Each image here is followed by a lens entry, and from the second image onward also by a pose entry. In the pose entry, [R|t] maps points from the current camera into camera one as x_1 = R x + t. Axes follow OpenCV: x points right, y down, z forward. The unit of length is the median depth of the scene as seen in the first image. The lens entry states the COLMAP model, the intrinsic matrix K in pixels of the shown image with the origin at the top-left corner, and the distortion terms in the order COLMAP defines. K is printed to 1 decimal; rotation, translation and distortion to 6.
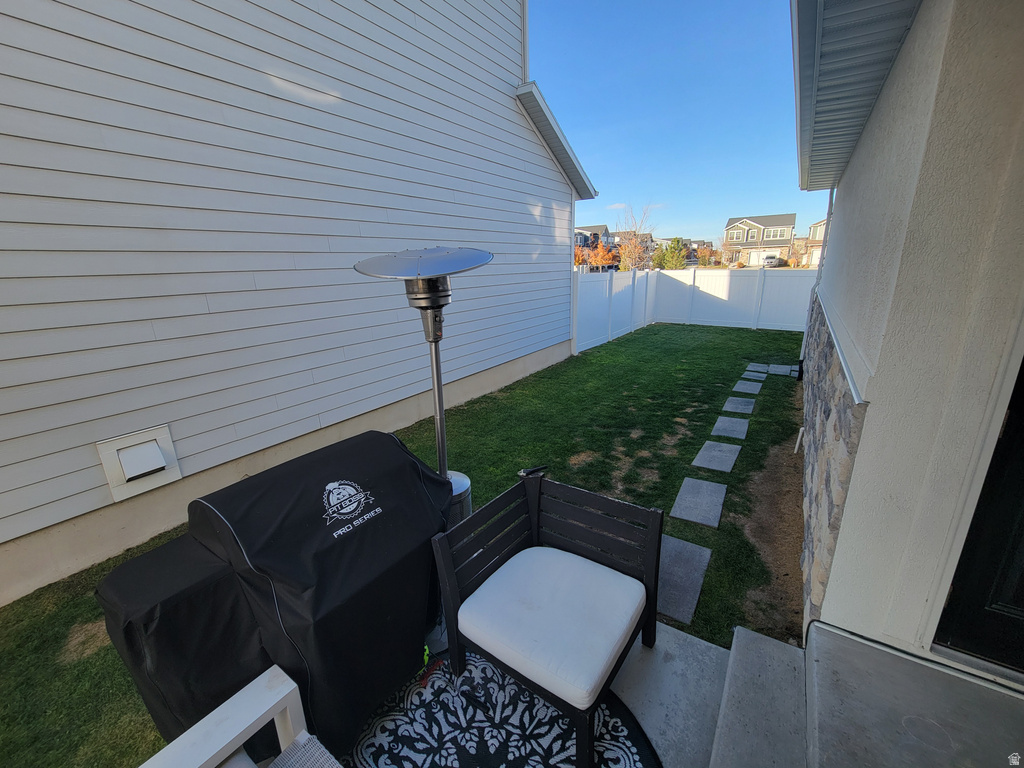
lens RADIAL K [[418.4, 0, 510.0], [0, 418.4, 383.9], [0, 0, 1]] dist [0.002624, 0.000686]
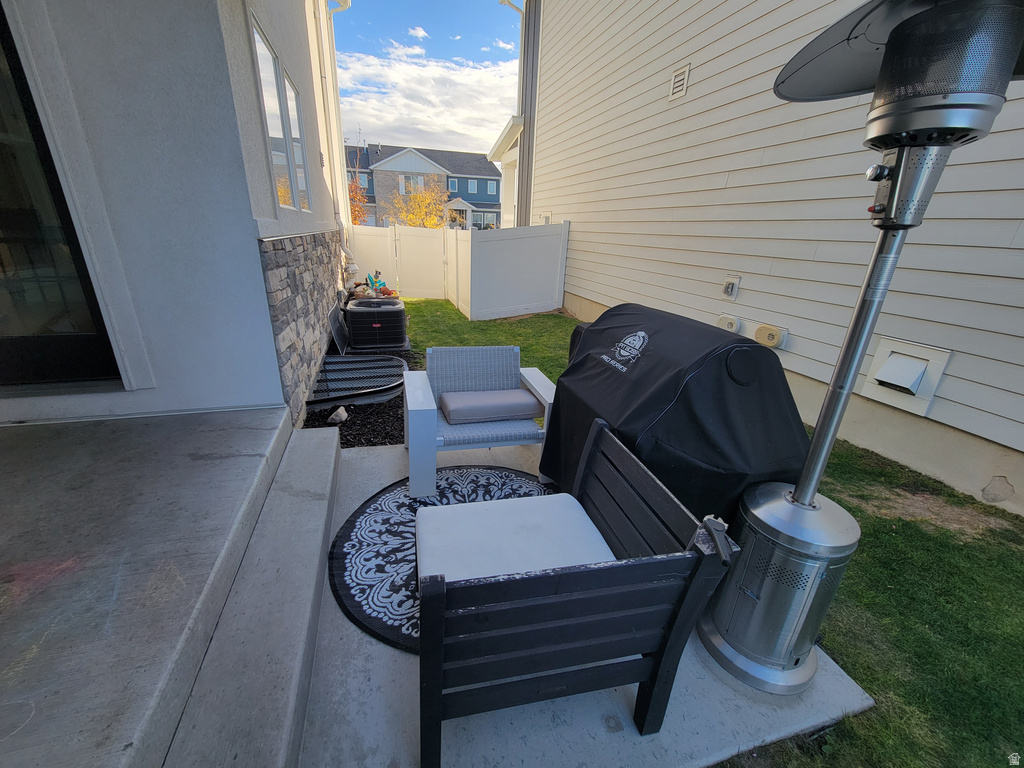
lens RADIAL K [[418.4, 0, 506.0], [0, 418.4, 387.1], [0, 0, 1]] dist [0.002624, 0.000686]
pose [[-0.638772, 0.280936, -0.716272, 0.375914], [-0.229198, 0.819207, 0.525708, -0.083330], [0.734465, 0.499975, -0.458896, 0.773387]]
